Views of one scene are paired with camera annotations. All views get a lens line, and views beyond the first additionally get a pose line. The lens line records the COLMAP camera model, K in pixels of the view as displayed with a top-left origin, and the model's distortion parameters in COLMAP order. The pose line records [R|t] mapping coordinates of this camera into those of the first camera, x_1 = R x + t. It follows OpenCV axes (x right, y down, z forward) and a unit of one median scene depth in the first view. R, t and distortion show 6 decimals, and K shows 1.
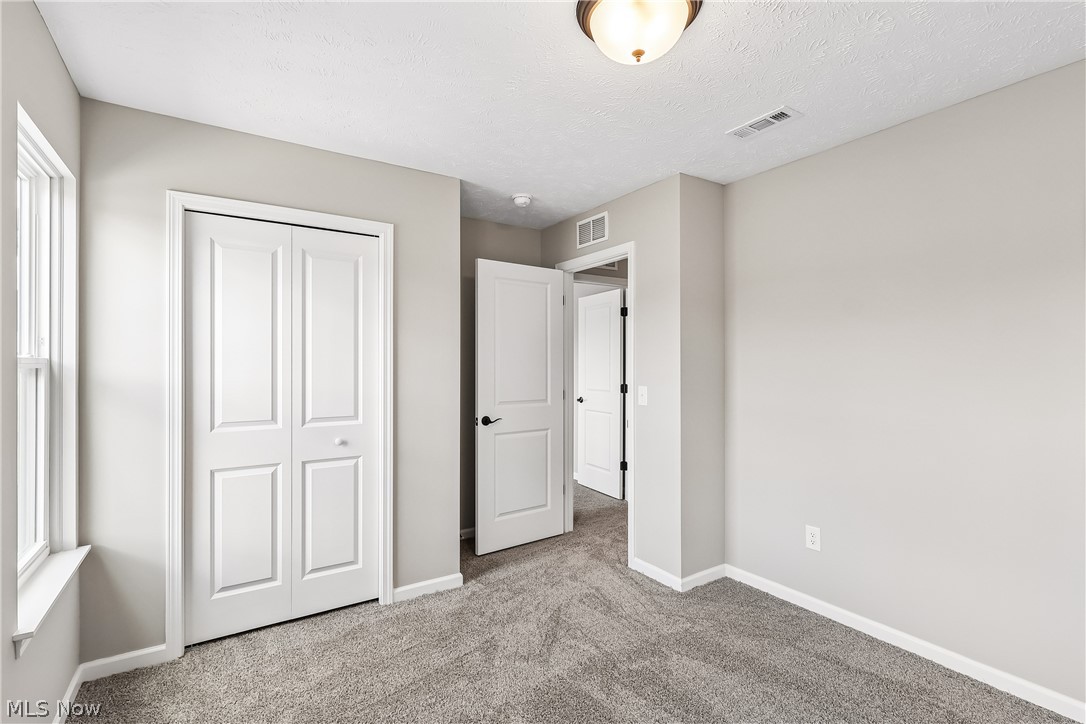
lens RADIAL K [[507.1, 0, 540.1], [0, 507.1, 362.1], [0, 0, 1]] dist [0.000769, 0.001523]
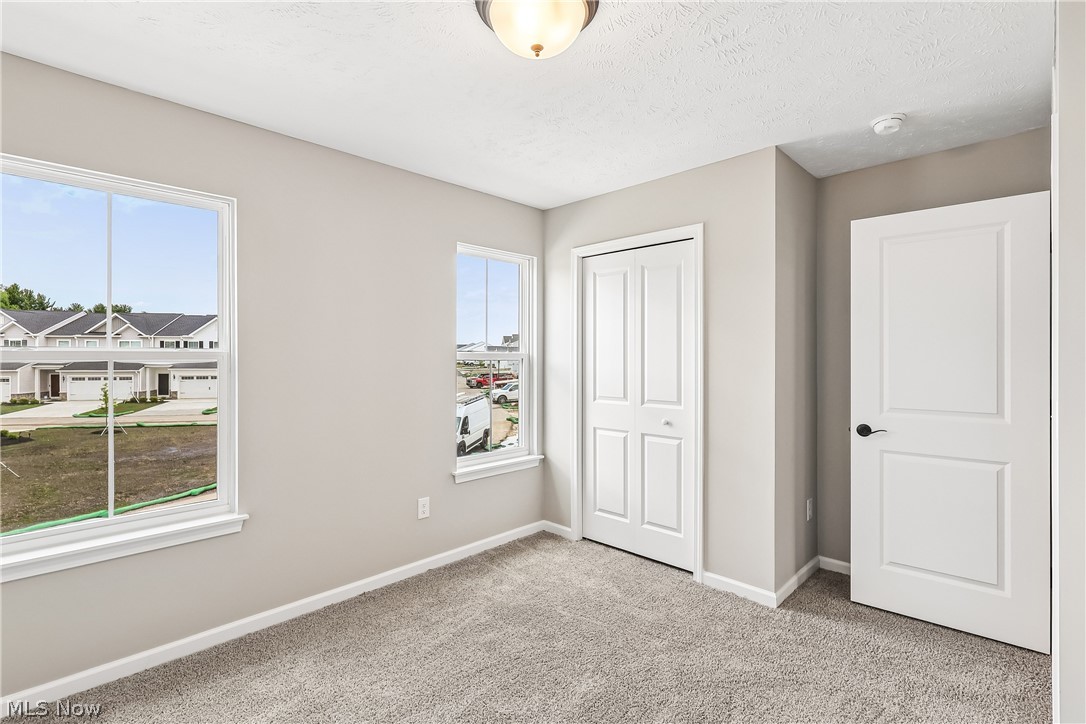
lens RADIAL K [[507.1, 0, 547.0], [0, 507.1, 357.2], [0, 0, 1]] dist [0.000769, 0.001523]
pose [[0.219862, -0.003313, -0.975525, 0.690595], [0.001654, 0.999994, -0.003023, 0.009412], [0.975530, -0.000949, 0.219866, 0.473457]]
